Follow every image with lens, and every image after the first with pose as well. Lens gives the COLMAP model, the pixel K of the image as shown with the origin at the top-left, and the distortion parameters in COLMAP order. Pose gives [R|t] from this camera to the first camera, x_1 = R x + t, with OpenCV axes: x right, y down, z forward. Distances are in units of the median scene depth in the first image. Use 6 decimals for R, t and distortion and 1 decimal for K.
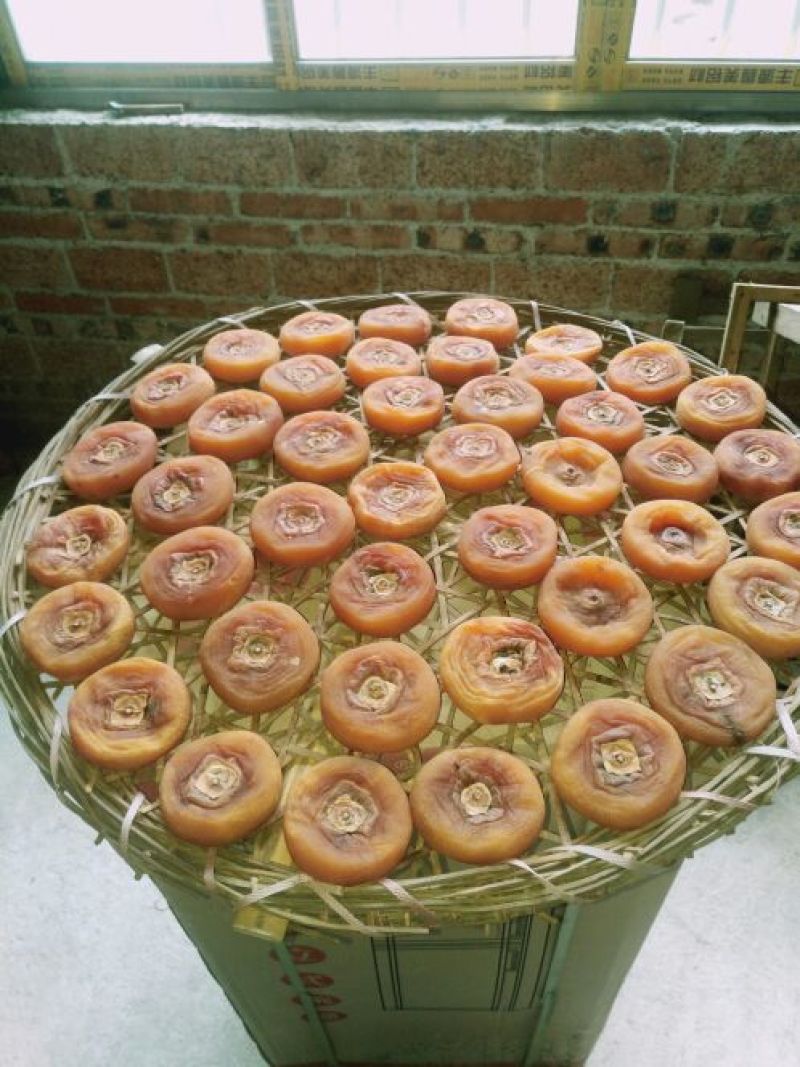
lens RADIAL K [[847.6, 0, 405.2], [0, 847.6, 537.0], [0, 0, 1]] dist [-0.065872, 0.084805]
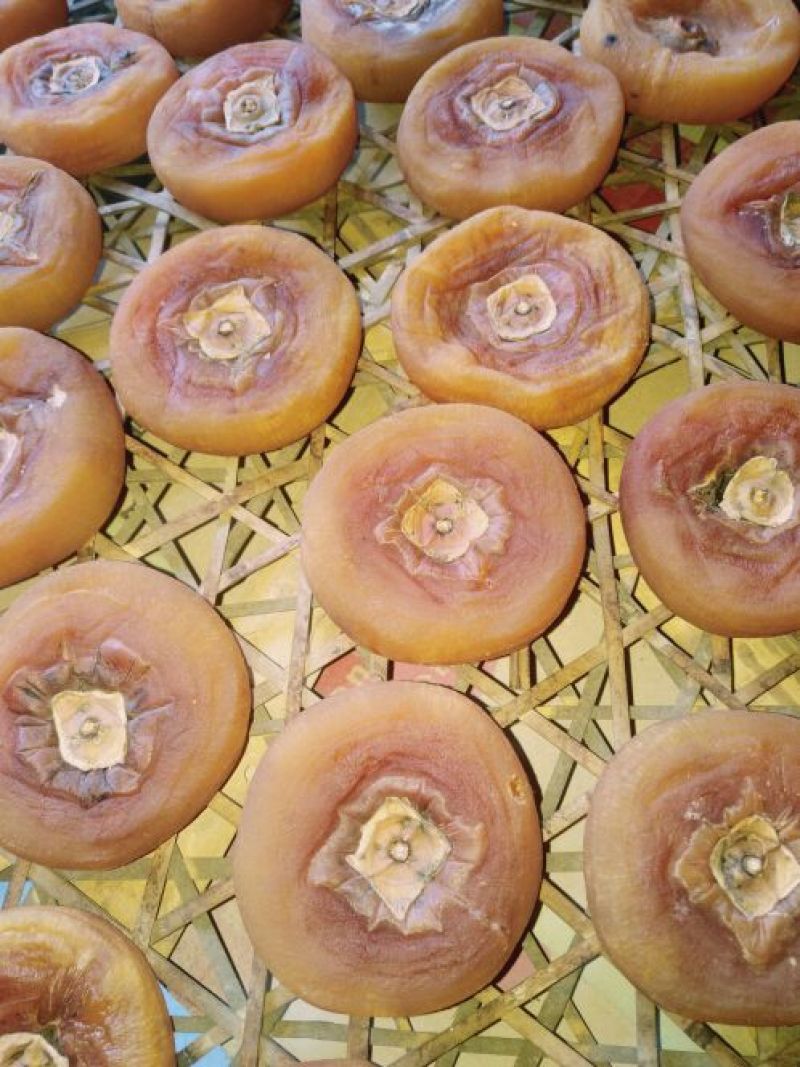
lens RADIAL K [[854.3, 0, 397.1], [0, 854.3, 544.1], [0, 0, 1]] dist [-0.055068, 0.078056]
pose [[0.648092, -0.712465, 0.269018, -0.222911], [0.574593, 0.689294, 0.441268, -0.173055], [-0.499820, -0.131407, 0.856103, 0.638974]]
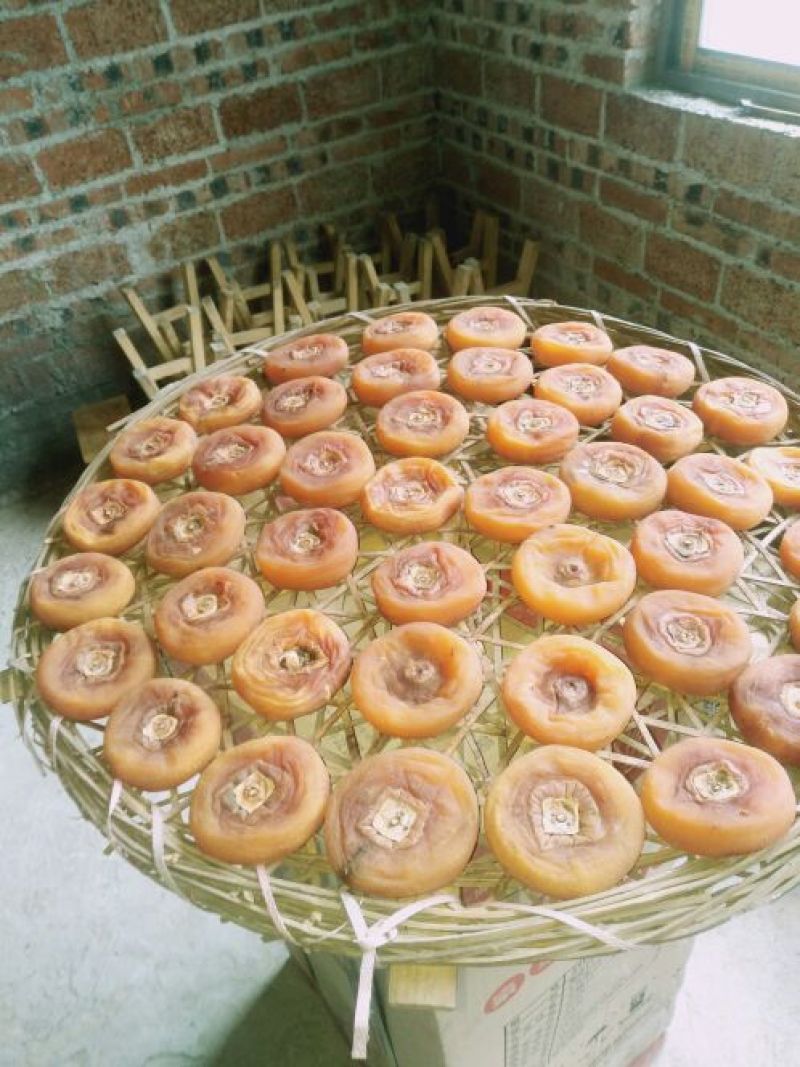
lens RADIAL K [[854.3, 0, 397.1], [0, 854.3, 544.1], [0, 0, 1]] dist [-0.055068, 0.078056]
pose [[0.612253, 0.502846, -0.610158, 0.581704], [-0.501357, 0.843629, 0.192176, -0.170279], [0.611382, 0.188247, 0.768619, 0.235512]]
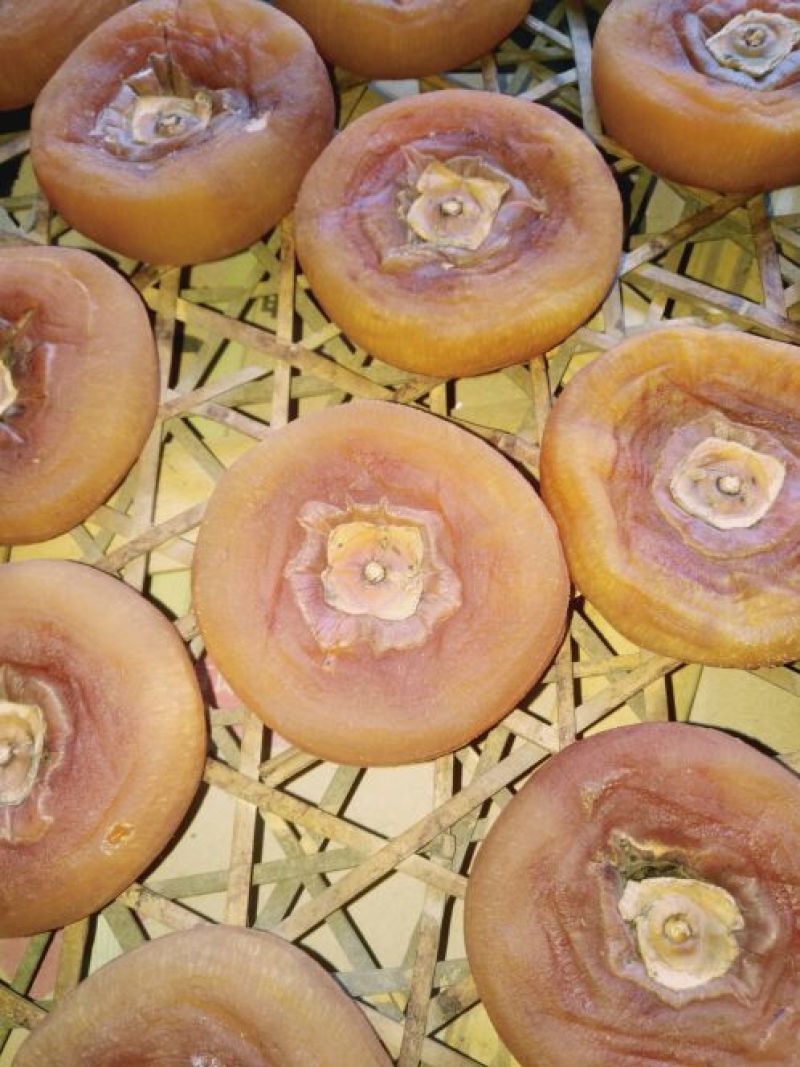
lens RADIAL K [[854.3, 0, 397.1], [0, 854.3, 544.1], [0, 0, 1]] dist [-0.055068, 0.078056]
pose [[0.992290, 0.096389, -0.077910, -0.086936], [-0.055034, 0.905920, 0.419858, -0.133492], [0.111050, -0.412333, 0.904240, 0.693088]]
